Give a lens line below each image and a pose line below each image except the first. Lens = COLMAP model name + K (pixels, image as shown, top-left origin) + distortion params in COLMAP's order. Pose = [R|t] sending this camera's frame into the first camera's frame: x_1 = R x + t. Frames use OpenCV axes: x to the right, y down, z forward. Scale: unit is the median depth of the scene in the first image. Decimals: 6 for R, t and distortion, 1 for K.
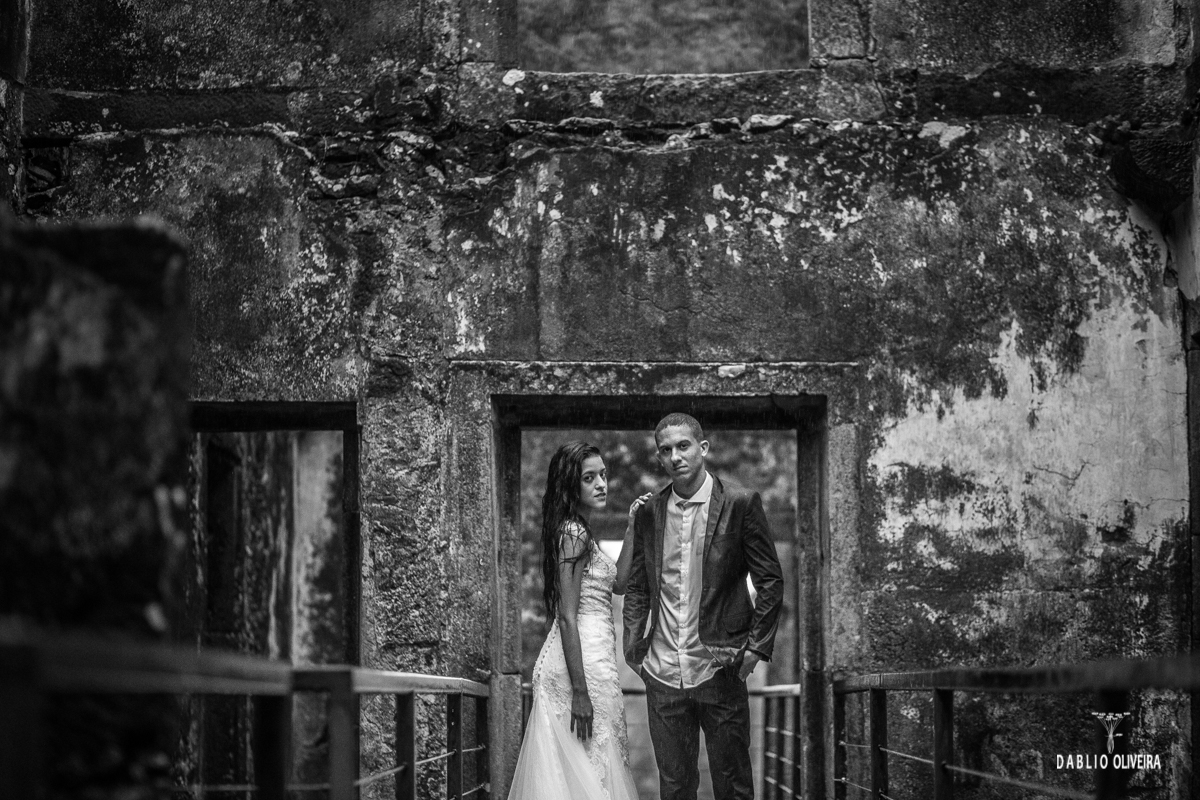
lens RADIAL K [[2900.1, 0, 601.5], [0, 2900.1, 400.4], [0, 0, 1]] dist [-0.152372, 0.000000]
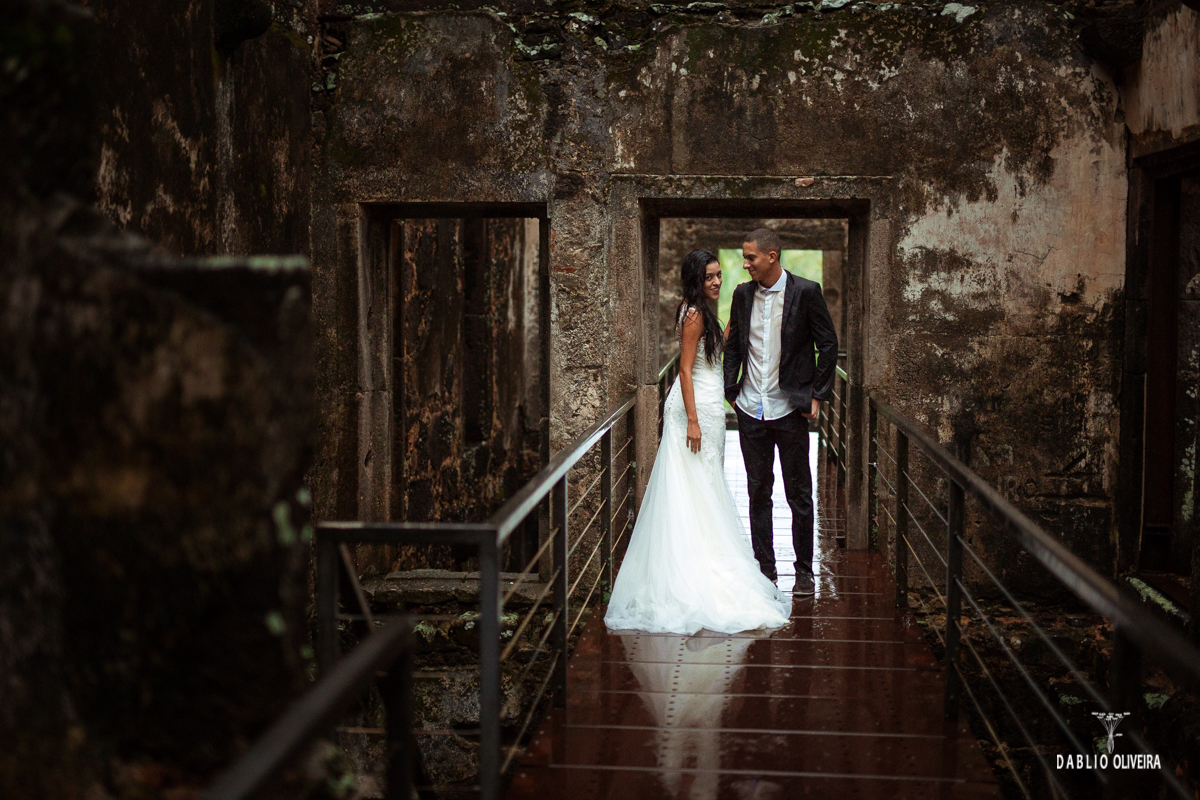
lens RADIAL K [[1685.9, 0, 588.5], [0, 1685.9, 397.8], [0, 0, 1]] dist [0.011282, 0.000000]
pose [[0.996637, 0.013585, -0.080807, 0.006969], [0.000183, 0.985790, 0.167983, -0.045535], [0.081940, -0.167433, 0.982472, 0.143681]]
